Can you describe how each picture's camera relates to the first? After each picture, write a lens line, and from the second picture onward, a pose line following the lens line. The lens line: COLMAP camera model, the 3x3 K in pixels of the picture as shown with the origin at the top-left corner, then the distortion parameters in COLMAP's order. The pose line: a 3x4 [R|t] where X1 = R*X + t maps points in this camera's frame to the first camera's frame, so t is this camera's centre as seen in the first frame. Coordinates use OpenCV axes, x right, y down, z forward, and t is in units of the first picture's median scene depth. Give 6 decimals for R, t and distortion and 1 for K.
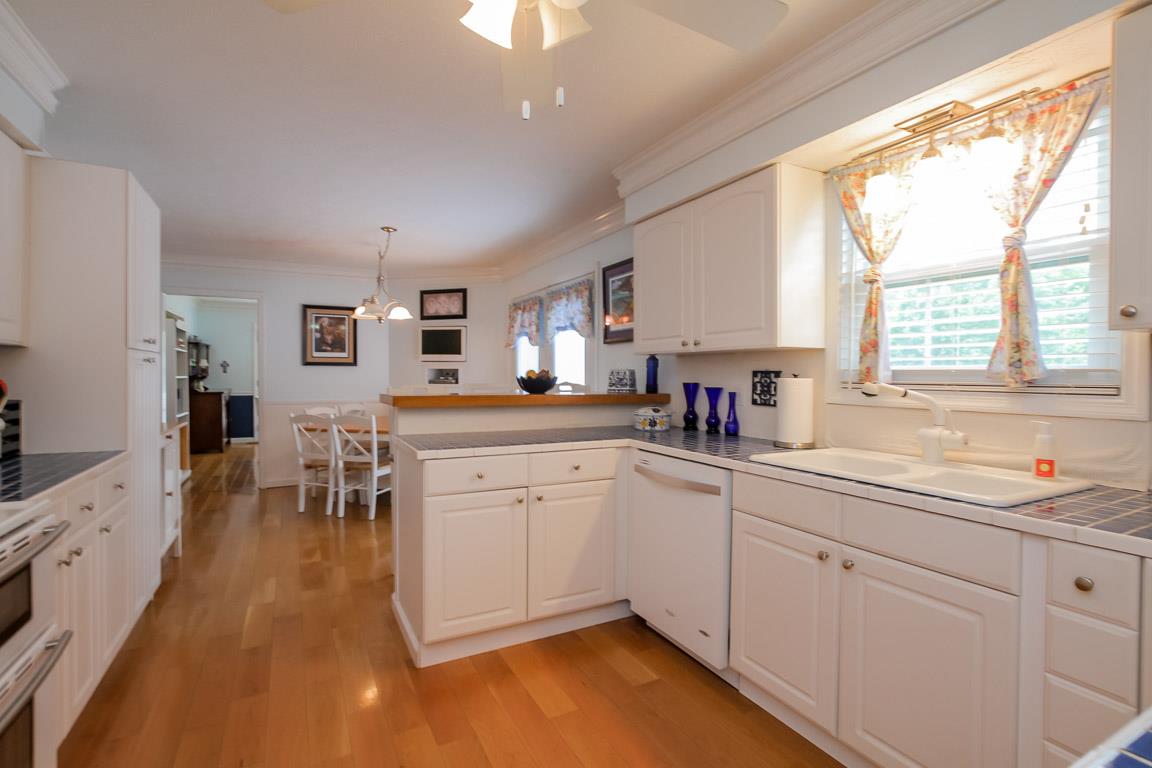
lens RADIAL K [[544.6, 0, 574.9], [0, 544.6, 390.8], [0, 0, 1]] dist [0.002664, 0.000980]
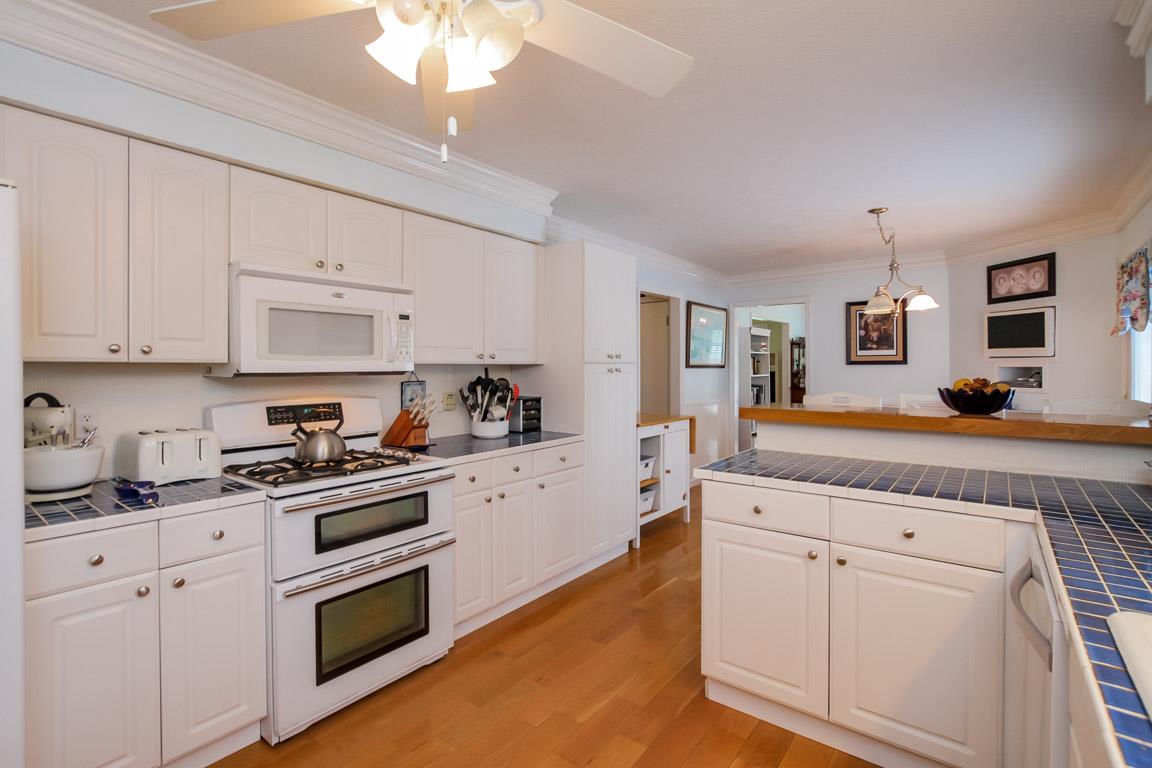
lens RADIAL K [[541.8, 0, 579.0], [0, 541.8, 377.9], [0, 0, 1]] dist [-0.000861, 0.000141]
pose [[0.417584, 0.012816, -0.908548, 0.181371], [-0.018841, 0.999808, 0.005444, -0.018739], [0.908443, 0.014845, 0.417745, 0.153543]]
